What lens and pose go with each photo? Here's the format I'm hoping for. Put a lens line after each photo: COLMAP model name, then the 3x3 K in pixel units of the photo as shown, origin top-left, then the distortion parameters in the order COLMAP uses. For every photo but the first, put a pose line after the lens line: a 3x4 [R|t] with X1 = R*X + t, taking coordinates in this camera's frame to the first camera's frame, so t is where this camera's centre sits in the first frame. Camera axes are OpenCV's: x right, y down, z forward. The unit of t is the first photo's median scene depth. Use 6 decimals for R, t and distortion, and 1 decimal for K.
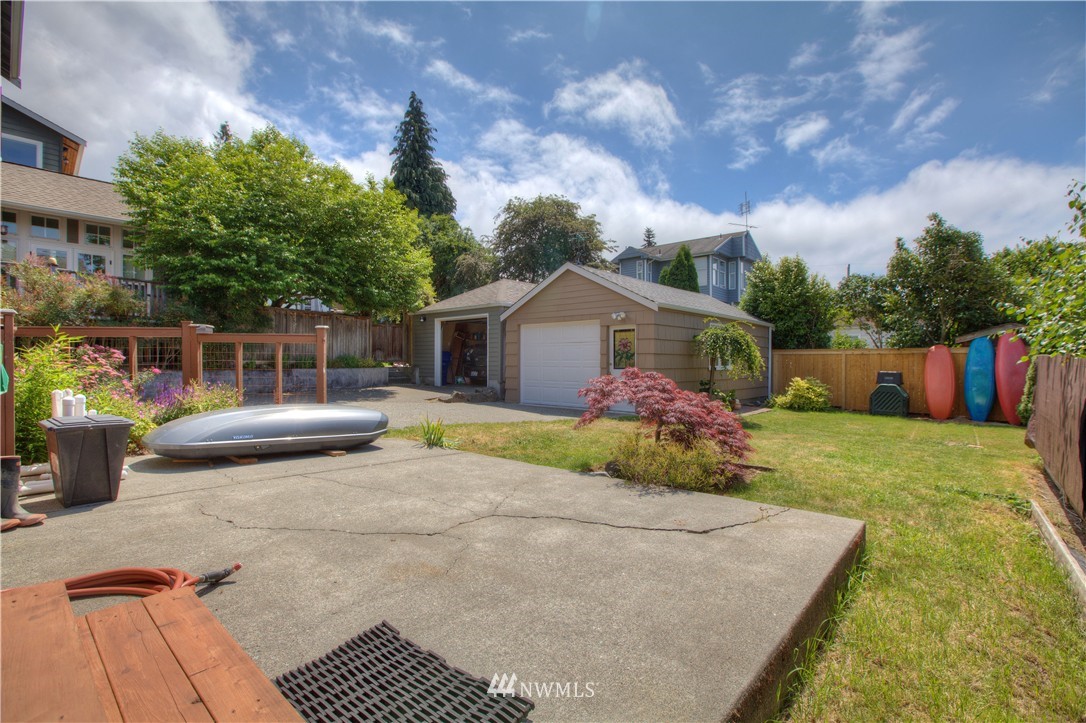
lens RADIAL K [[496.9, 0, 538.4], [0, 496.9, 369.6], [0, 0, 1]] dist [-0.002524, -0.000041]
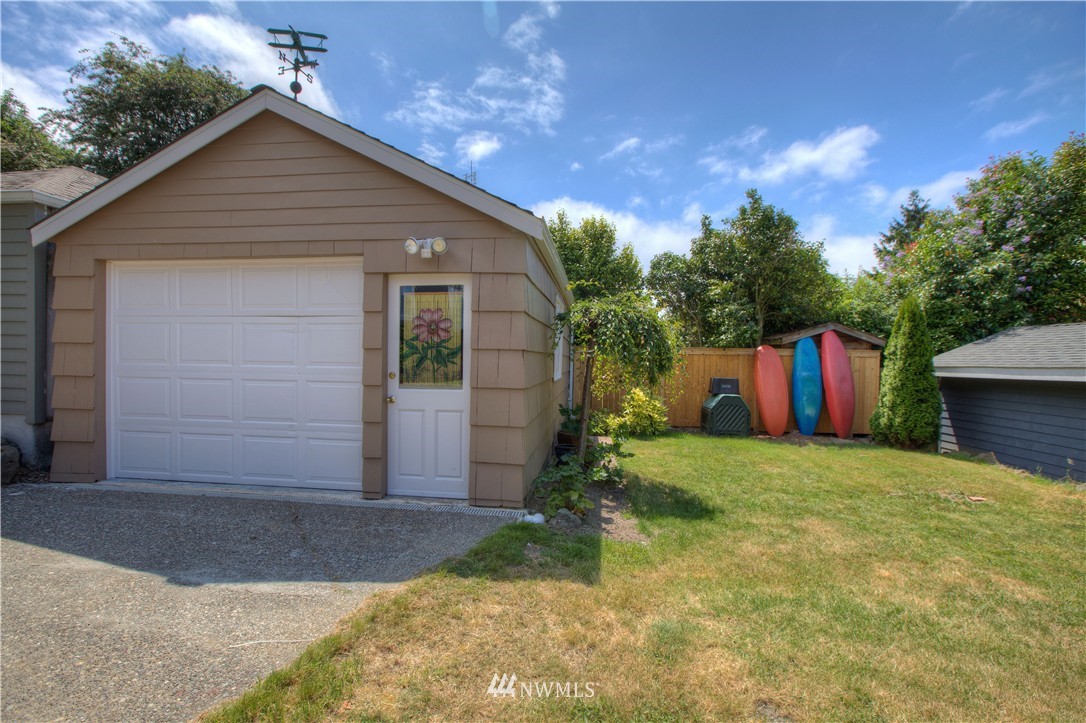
lens RADIAL K [[496.9, 0, 538.4], [0, 496.9, 369.6], [0, 0, 1]] dist [-0.002524, -0.000041]
pose [[0.816714, -0.003776, 0.577031, 0.013124], [-0.002224, 0.999951, 0.009691, -0.016703], [-0.577039, -0.009198, 0.816665, 0.552580]]
